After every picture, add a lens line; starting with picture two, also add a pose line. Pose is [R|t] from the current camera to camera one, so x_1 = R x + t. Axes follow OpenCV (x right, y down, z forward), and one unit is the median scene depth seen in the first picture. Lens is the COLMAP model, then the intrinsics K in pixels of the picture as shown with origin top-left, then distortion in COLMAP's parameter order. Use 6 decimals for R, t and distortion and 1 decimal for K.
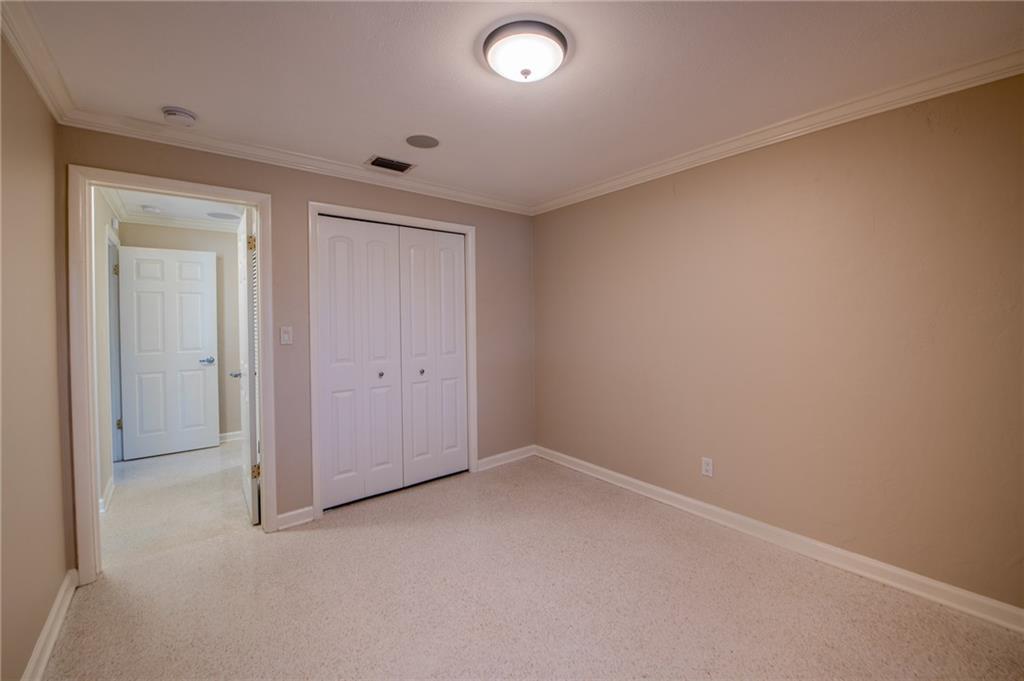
lens RADIAL K [[414.9, 0, 514.3], [0, 414.9, 322.3], [0, 0, 1]] dist [-0.024451, 0.000027]
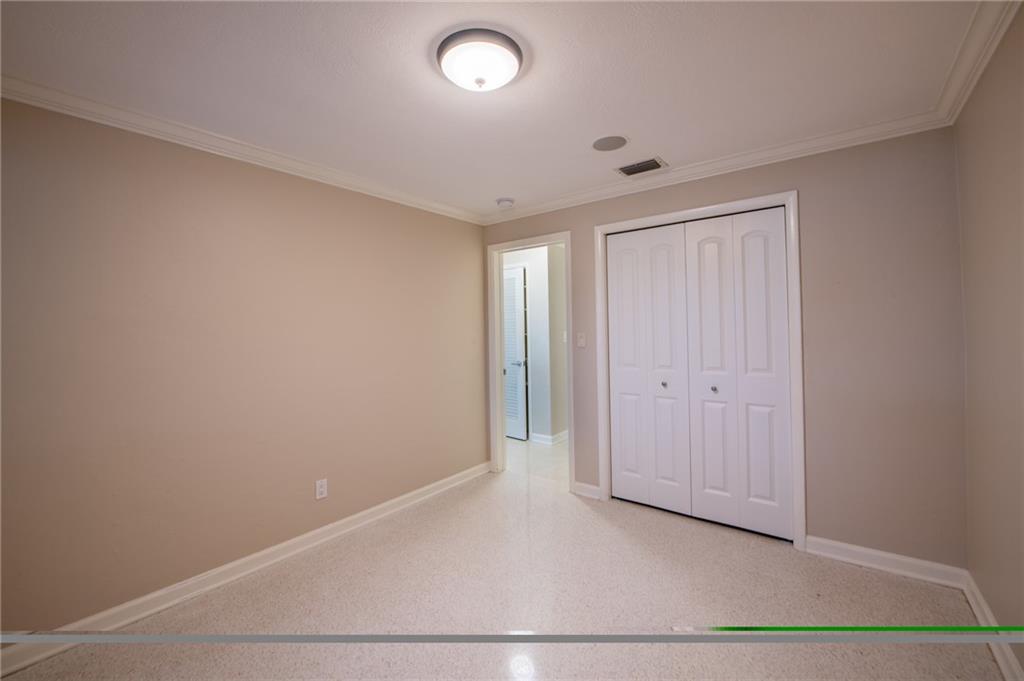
lens RADIAL K [[414.9, 0, 514.3], [0, 414.9, 322.3], [0, 0, 1]] dist [-0.024451, 0.000027]
pose [[0.214577, -0.005447, -0.976692, 0.559623], [0.005305, 0.999976, -0.004411, -0.014937], [0.976693, -0.004235, 0.214601, 0.481013]]
